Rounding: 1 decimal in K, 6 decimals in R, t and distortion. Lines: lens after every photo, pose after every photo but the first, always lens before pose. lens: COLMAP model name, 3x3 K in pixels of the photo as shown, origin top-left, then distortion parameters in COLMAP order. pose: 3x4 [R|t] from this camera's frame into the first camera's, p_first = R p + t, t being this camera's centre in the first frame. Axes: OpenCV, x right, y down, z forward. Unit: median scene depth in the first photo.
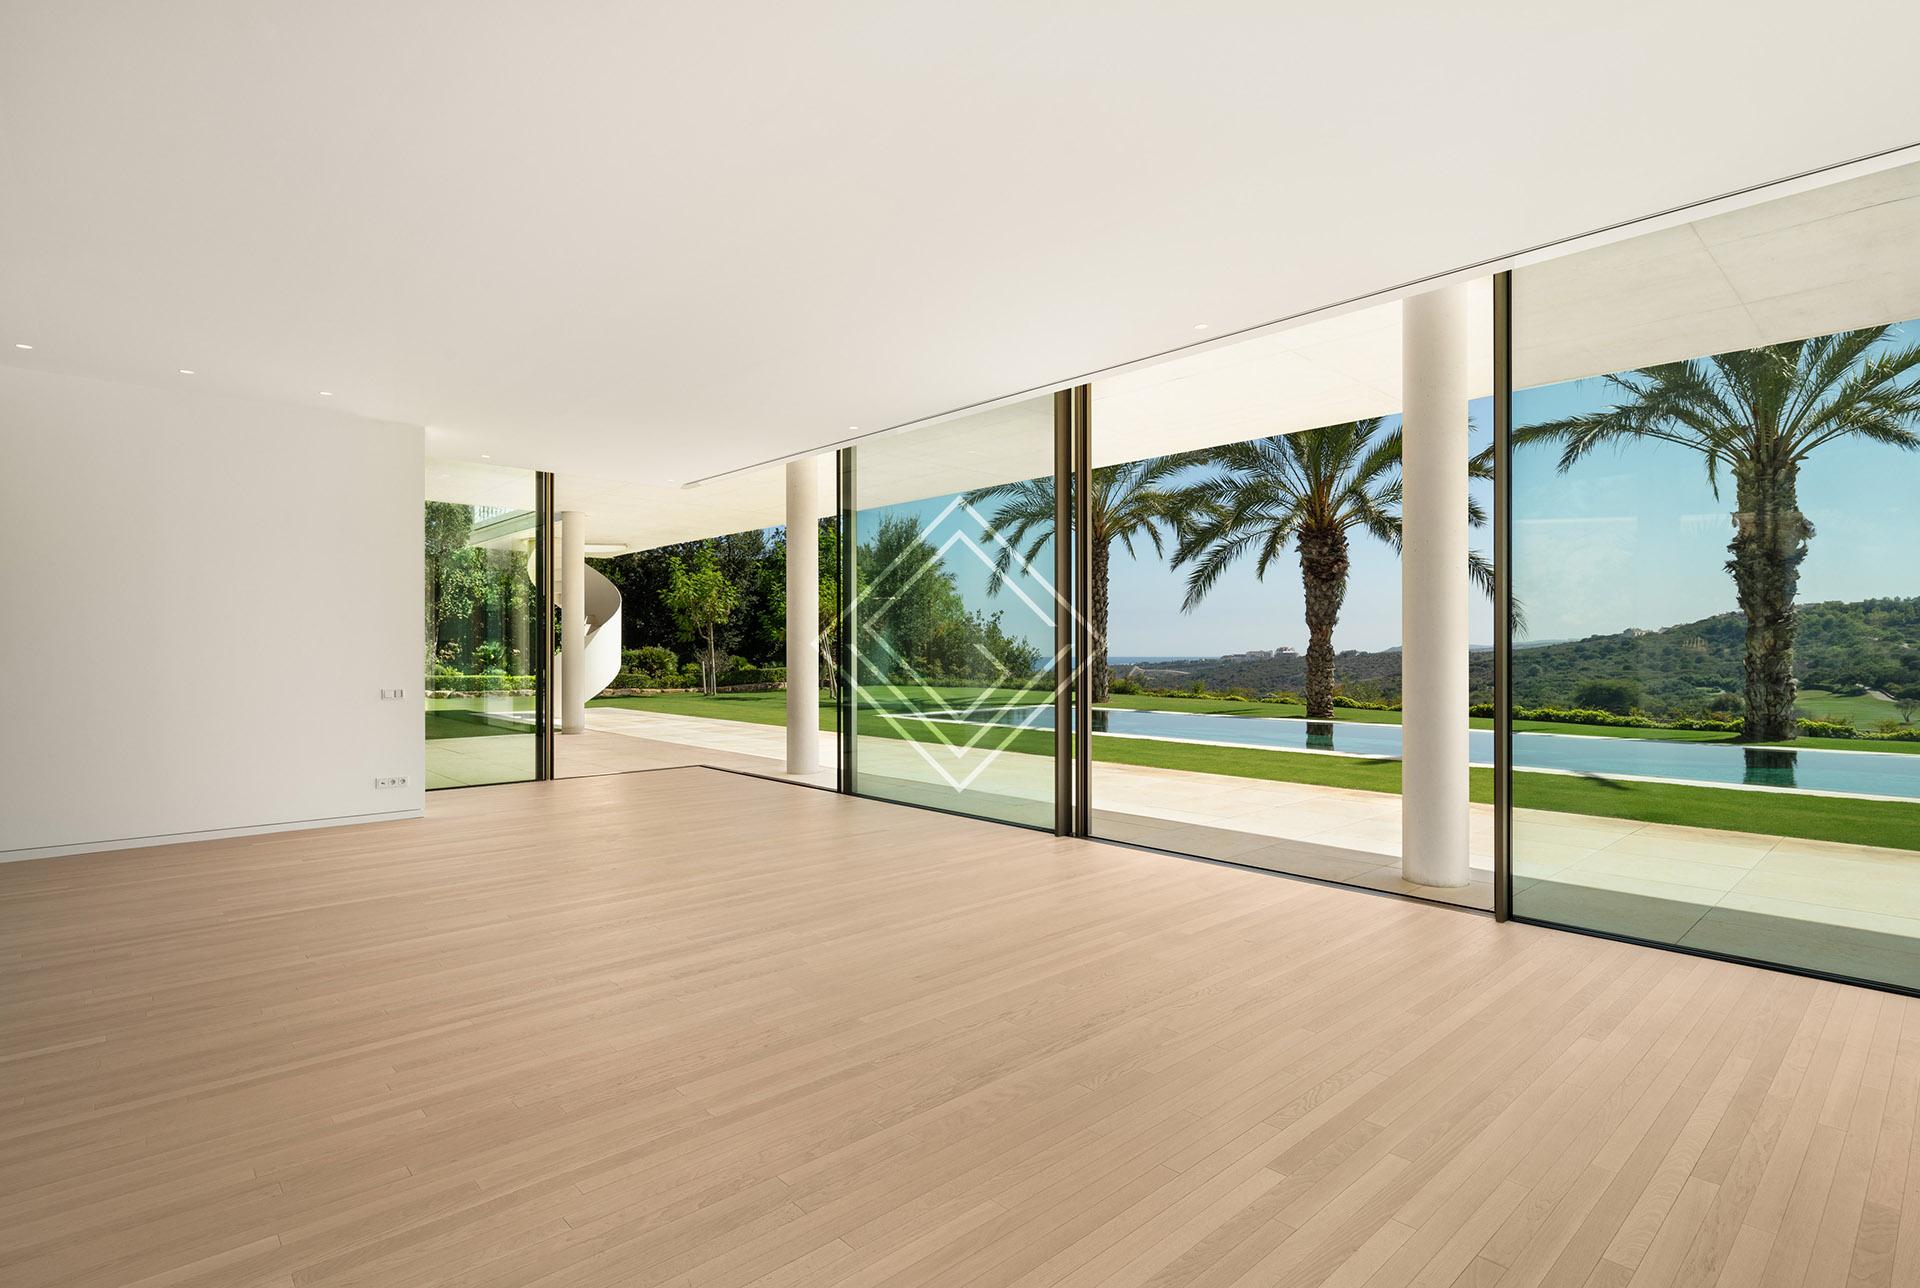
lens RADIAL K [[886.8, 0, 960.0], [0, 886.8, 644.0], [0, 0, 1]] dist [-0.000570, -0.000180]
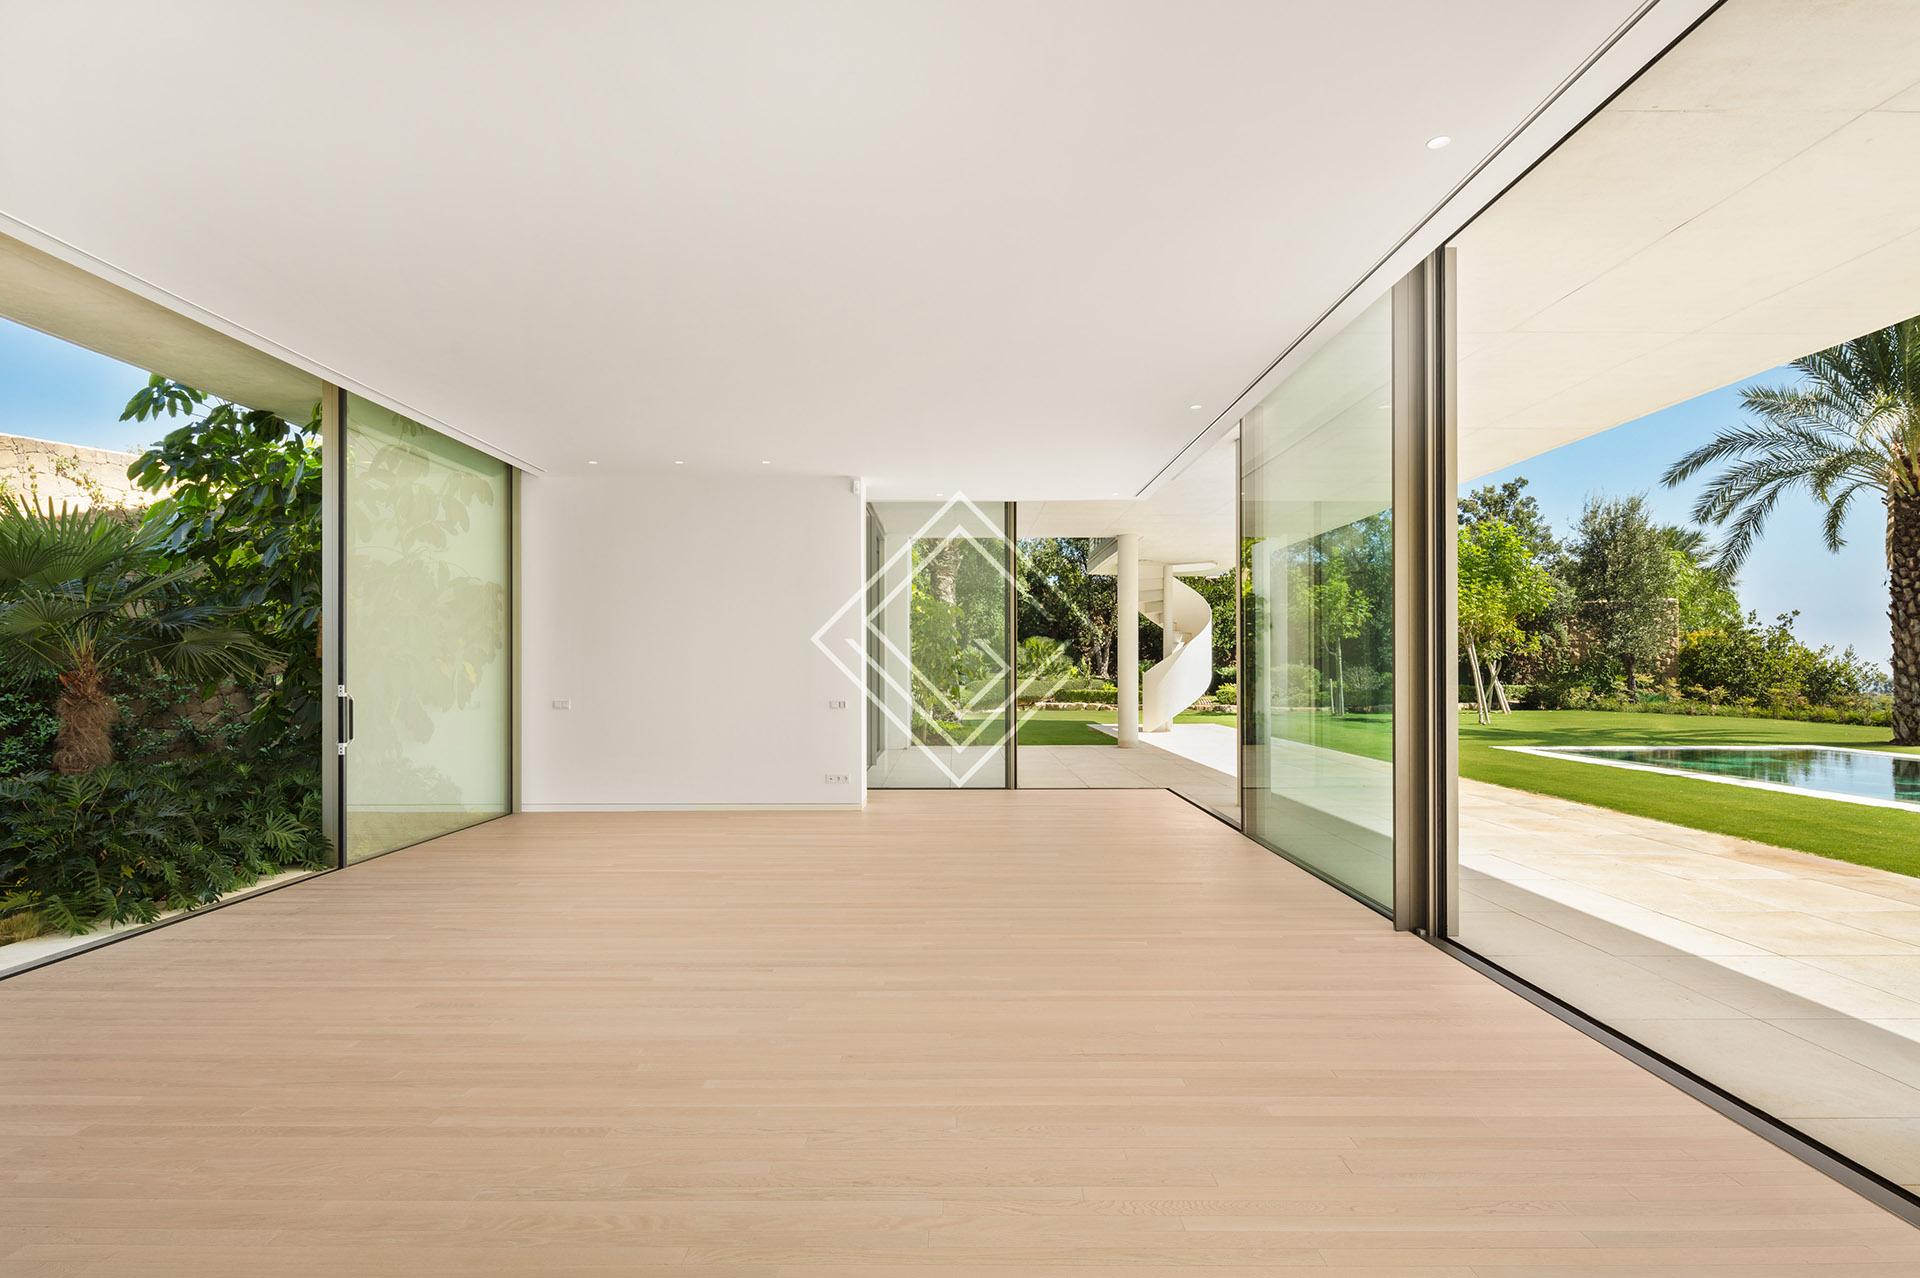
lens RADIAL K [[890.5, 0, 957.2], [0, 890.5, 665.1], [0, 0, 1]] dist [0.001103, -0.000214]
pose [[0.754348, -0.001268, -0.656474, 0.595928], [0.005125, 0.999979, 0.003958, -0.003939], [0.656455, -0.006351, 0.754338, 0.424891]]
